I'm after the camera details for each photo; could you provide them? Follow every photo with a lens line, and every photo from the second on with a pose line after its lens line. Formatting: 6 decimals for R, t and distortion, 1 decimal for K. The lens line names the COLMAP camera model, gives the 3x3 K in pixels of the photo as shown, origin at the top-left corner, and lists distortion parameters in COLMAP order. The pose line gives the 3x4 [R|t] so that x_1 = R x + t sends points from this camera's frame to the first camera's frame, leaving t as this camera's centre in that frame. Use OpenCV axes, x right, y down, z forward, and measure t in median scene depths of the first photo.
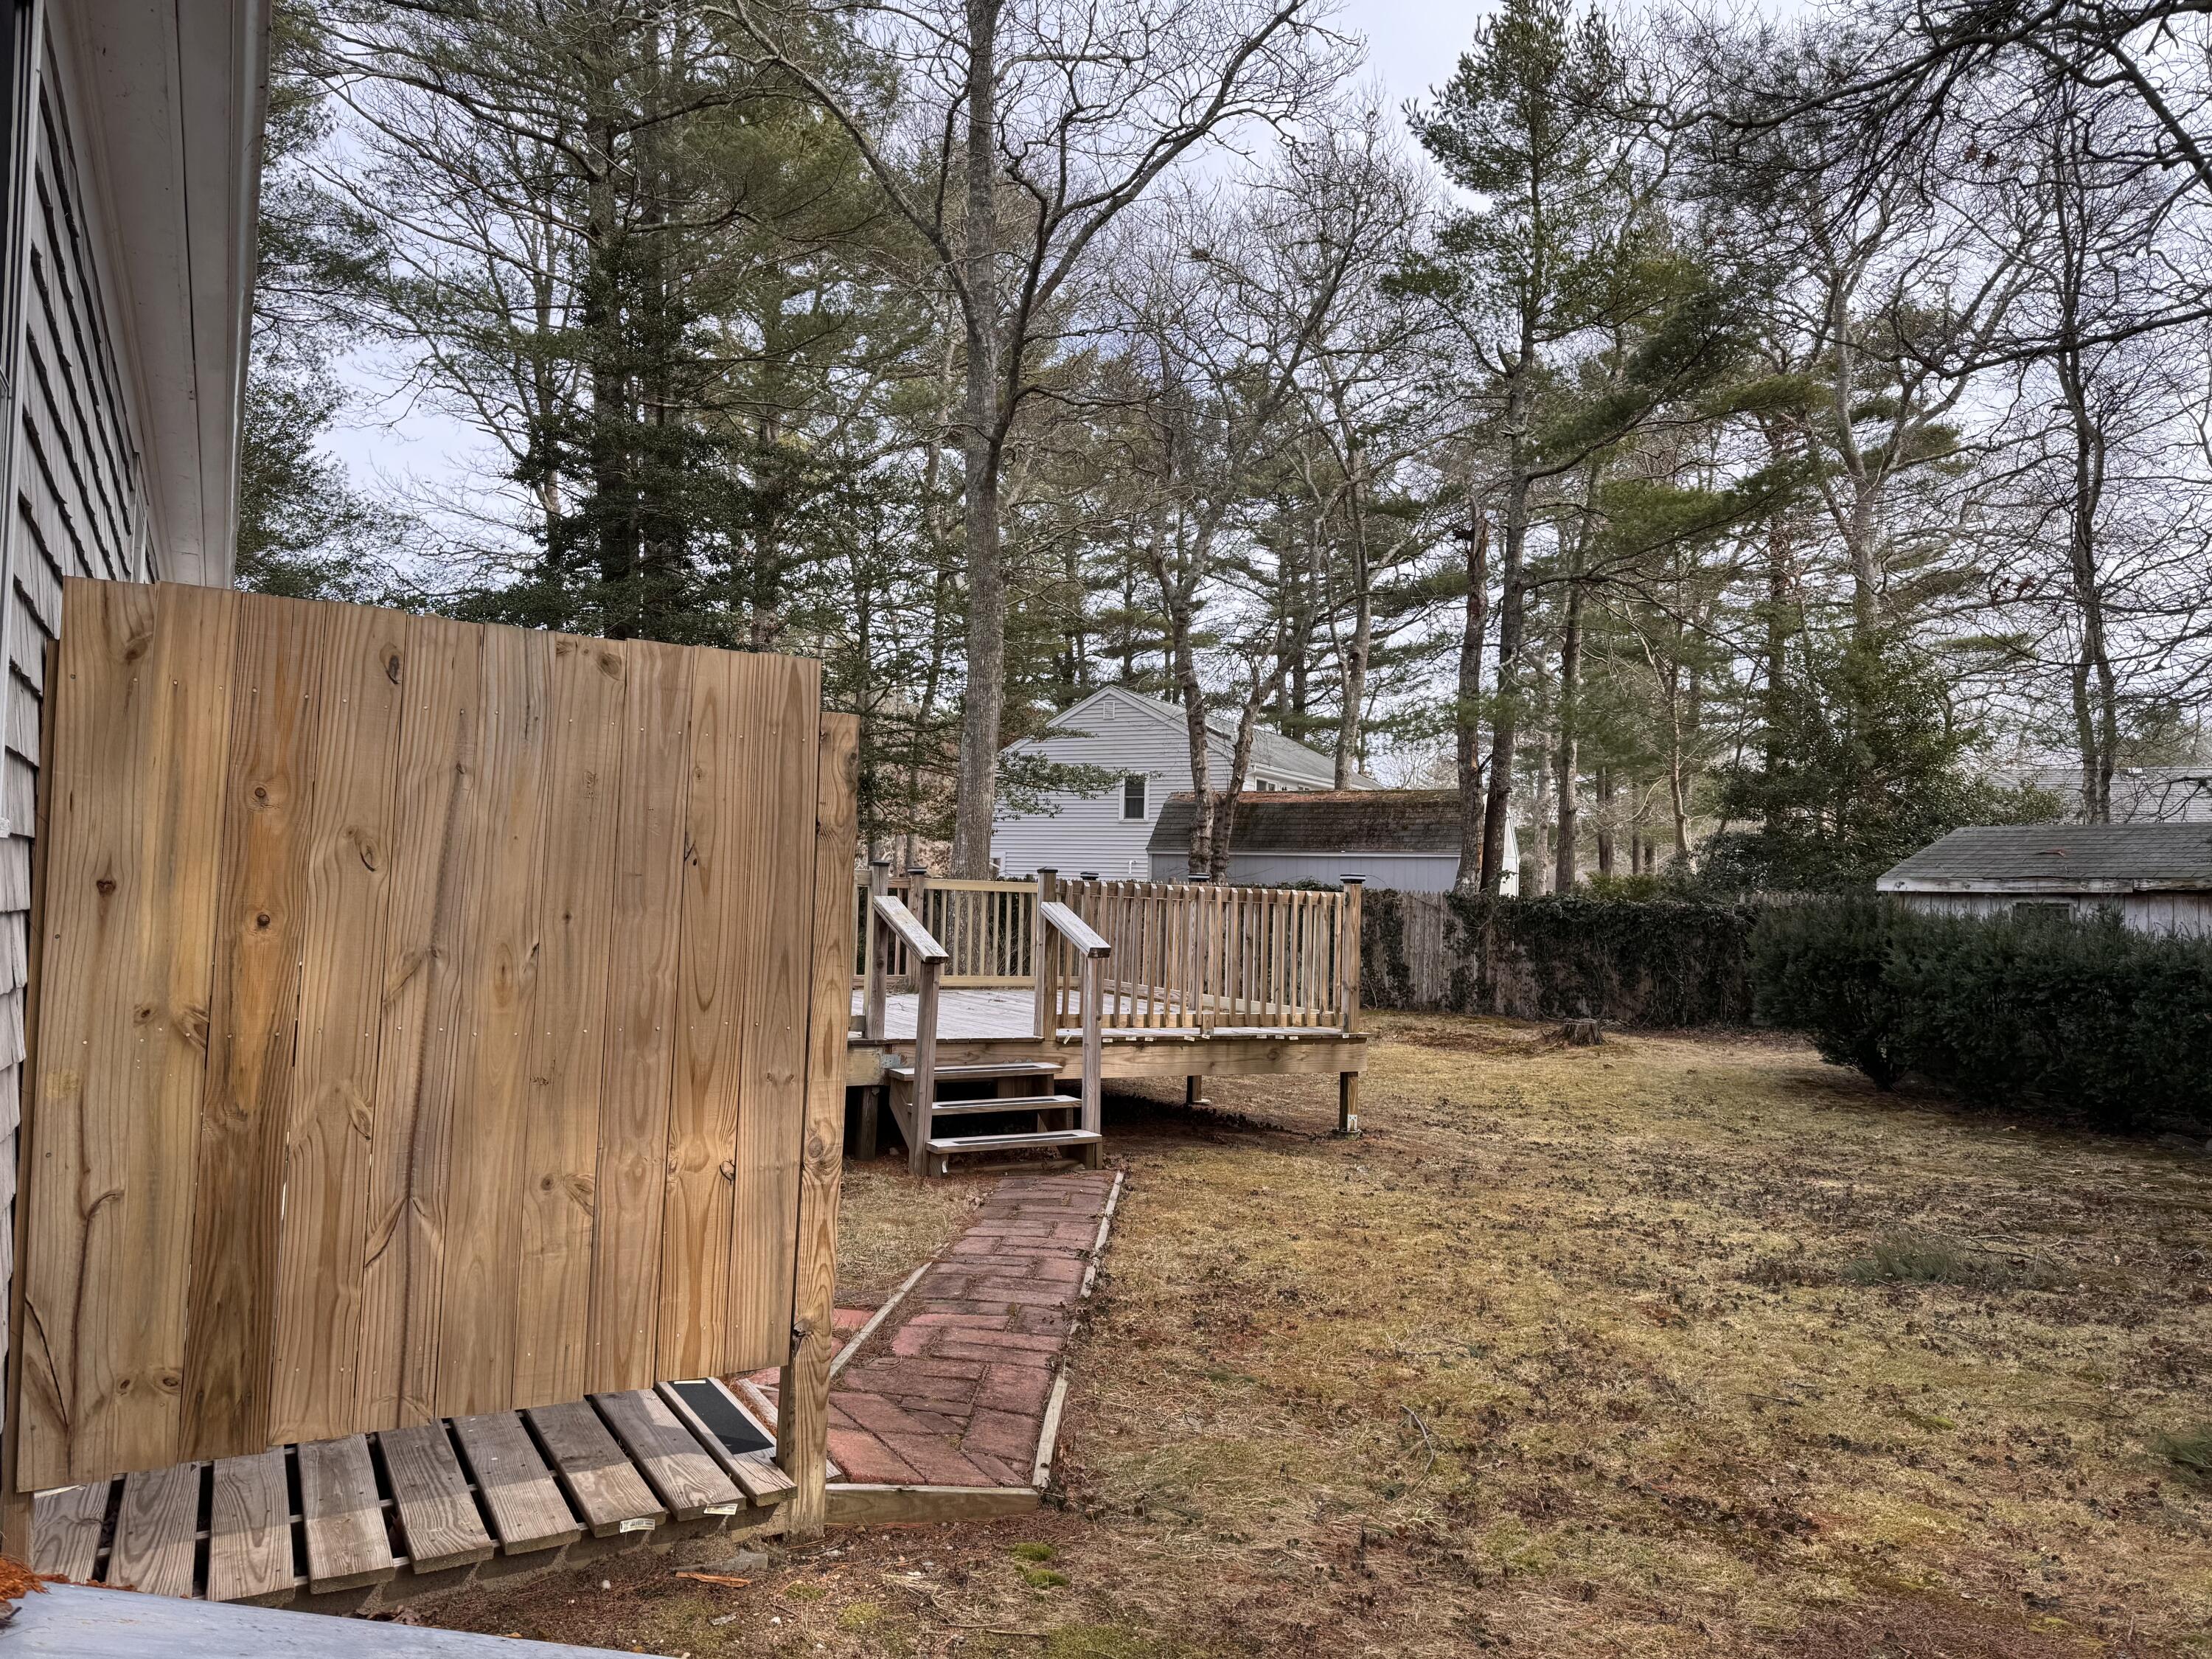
lens RADIAL K [[1558.4, 0, 1106.0], [0, 1558.4, 829.5], [0, 0, 1]] dist [0.189343, -0.389113]
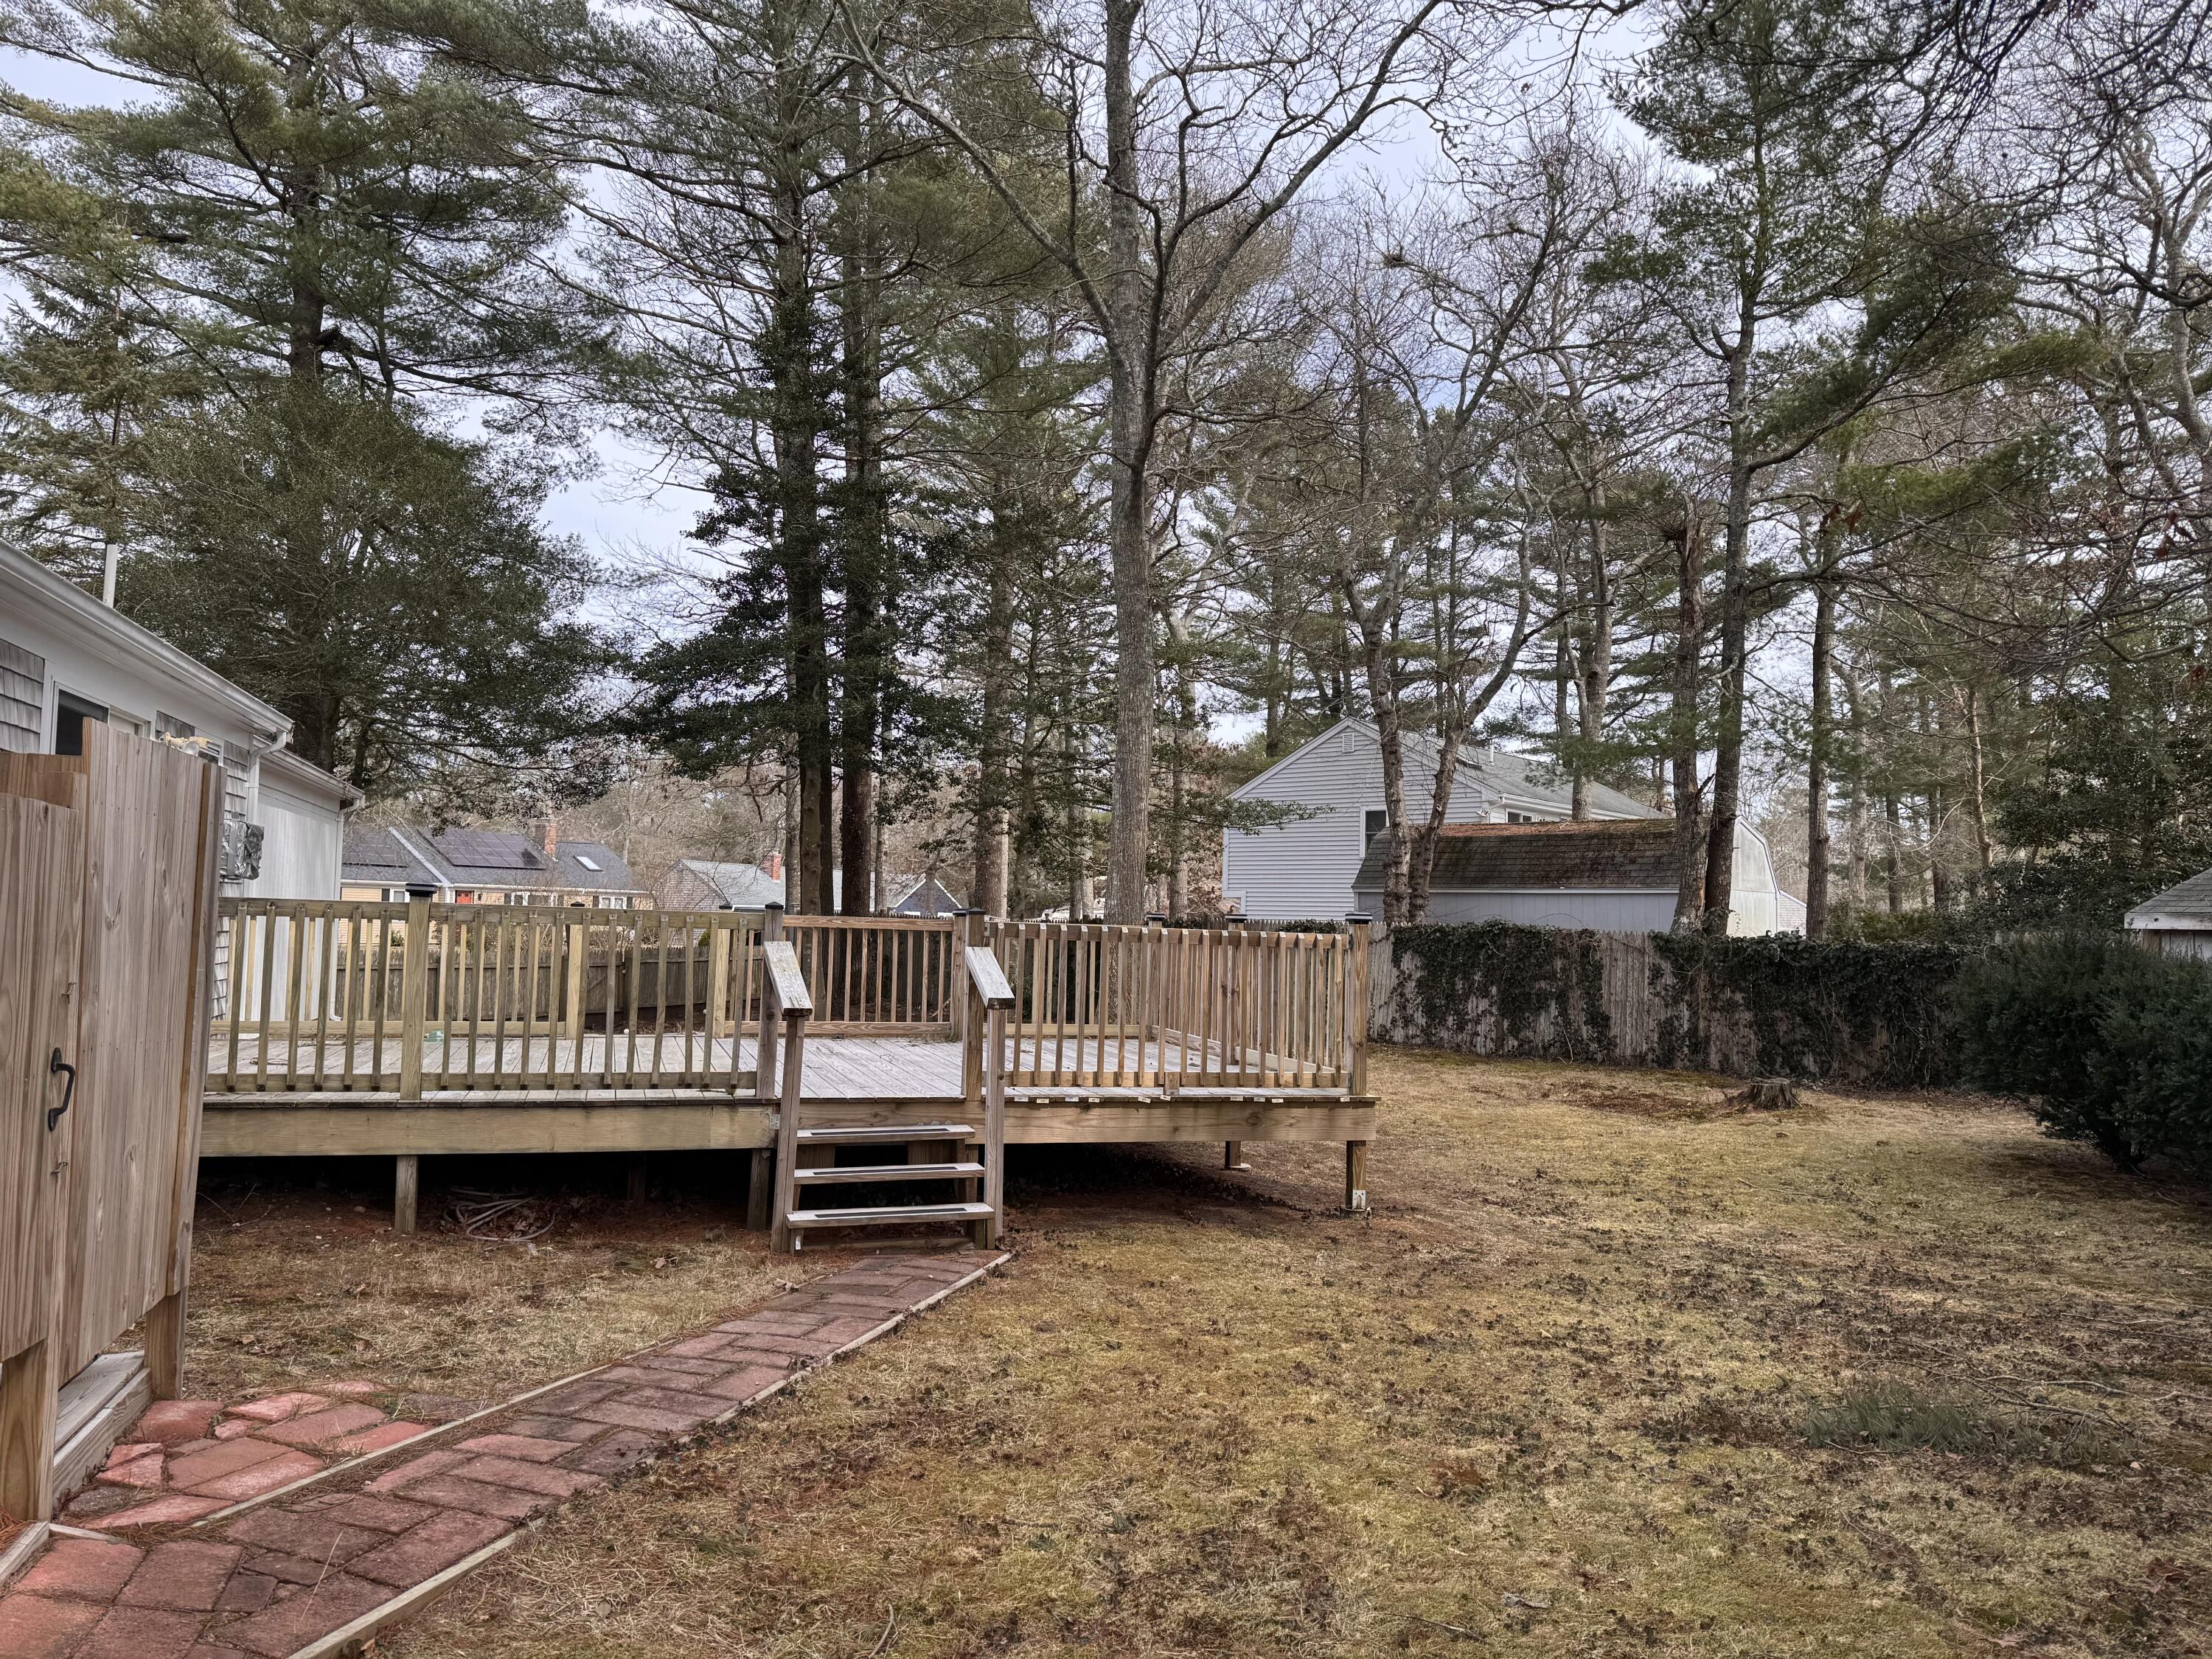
lens RADIAL K [[1559.4, 0, 1106.0], [0, 1559.4, 829.5], [0, 0, 1]] dist [0.113594, -0.177299]
pose [[0.978092, -0.017343, -0.207449, 0.119025], [0.011964, 0.999560, -0.027154, 0.002414], [0.207828, 0.024077, 0.977869, 0.068899]]
